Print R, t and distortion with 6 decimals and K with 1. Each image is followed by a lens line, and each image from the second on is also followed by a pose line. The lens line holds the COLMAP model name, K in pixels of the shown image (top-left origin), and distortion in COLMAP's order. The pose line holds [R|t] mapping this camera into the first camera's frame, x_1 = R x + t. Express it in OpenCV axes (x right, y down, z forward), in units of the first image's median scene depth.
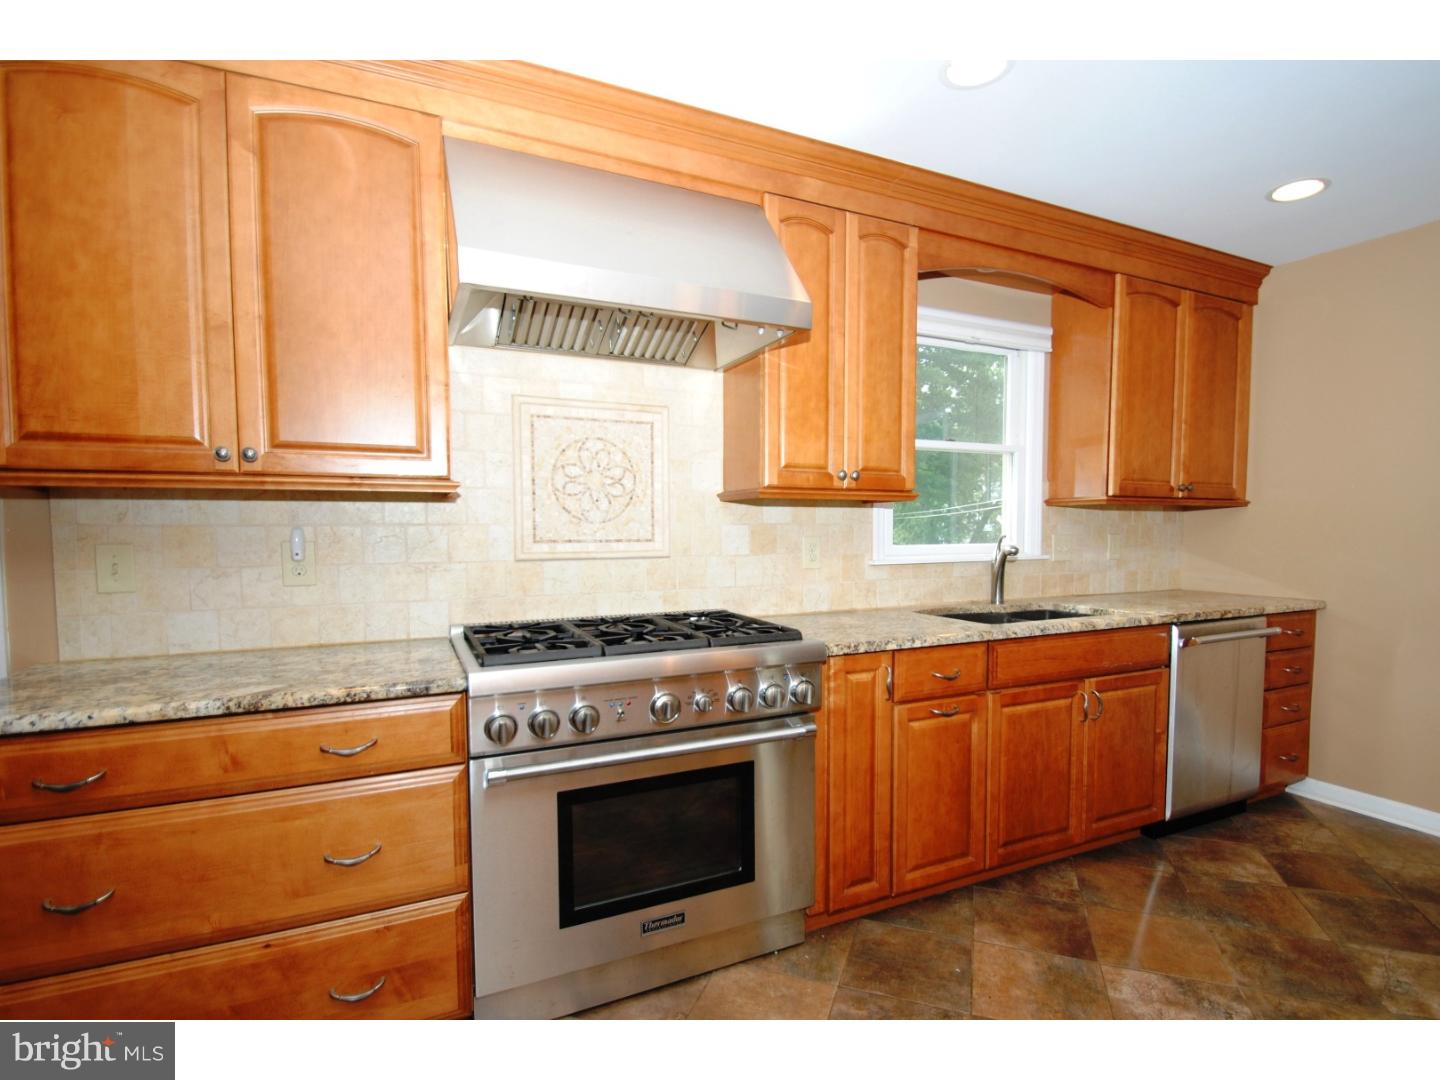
lens RADIAL K [[725.5, 0, 743.0], [0, 725.5, 559.0], [0, 0, 1]] dist [-0.000188, -0.006791]
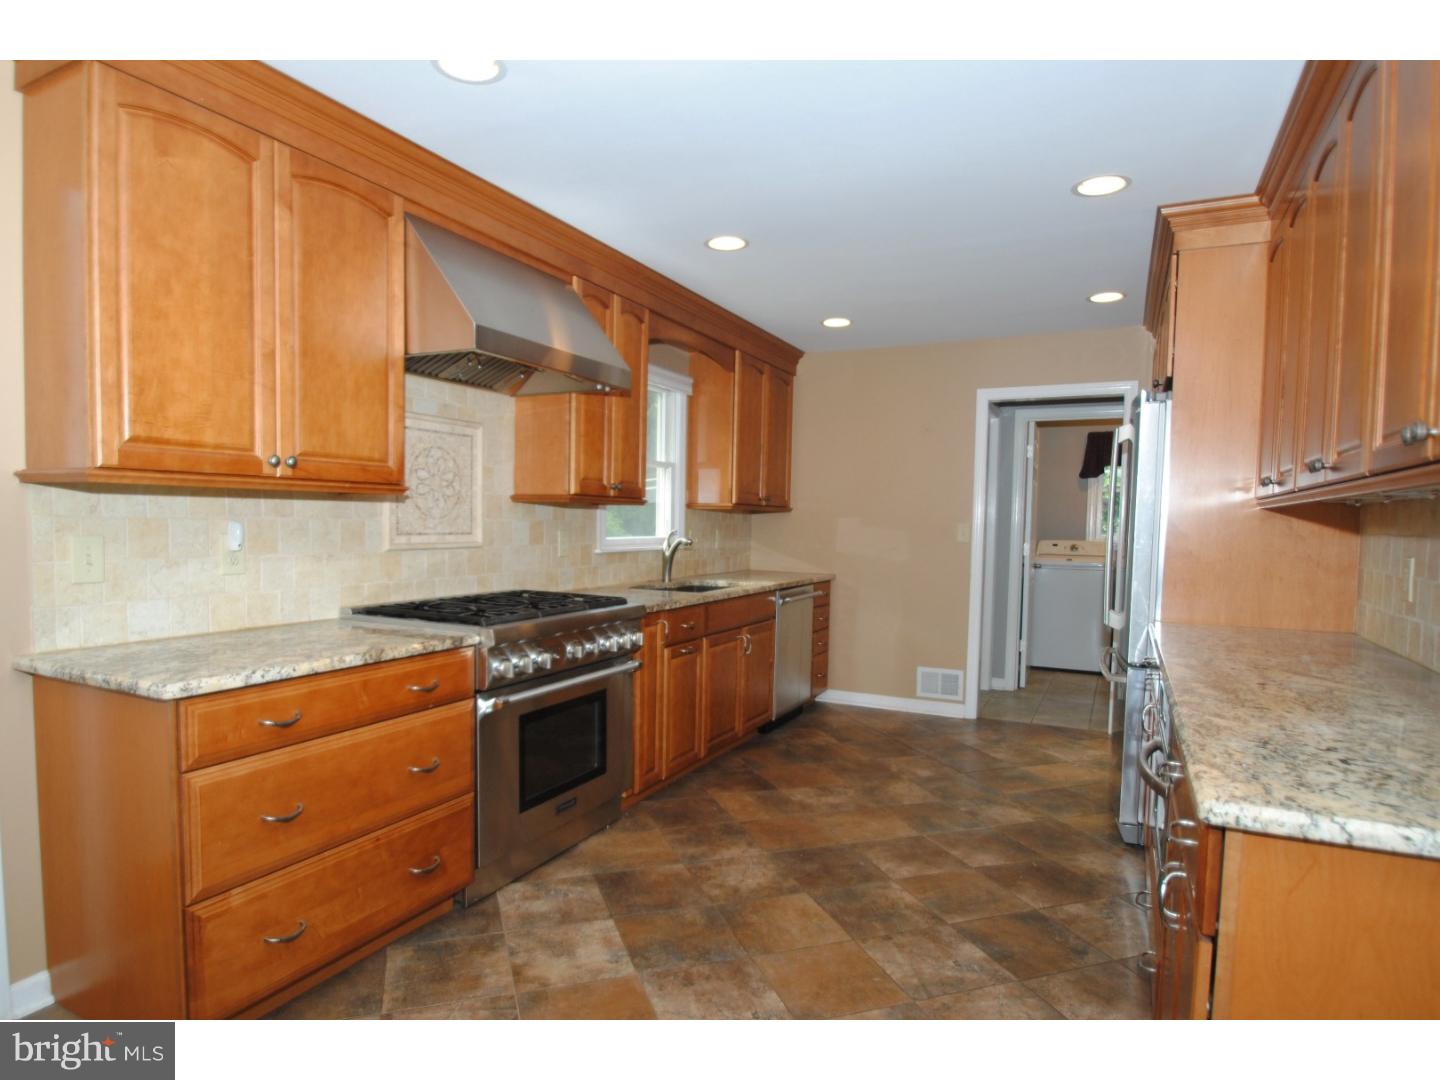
lens RADIAL K [[803.4, 0, 718.3], [0, 803.4, 571.5], [0, 0, 1]] dist [-0.121012, 0.000559]
pose [[0.793509, -0.025807, 0.608010, -0.579990], [0.015755, 0.999637, 0.021869, 0.014665], [-0.608354, -0.007774, 0.793628, -0.284139]]
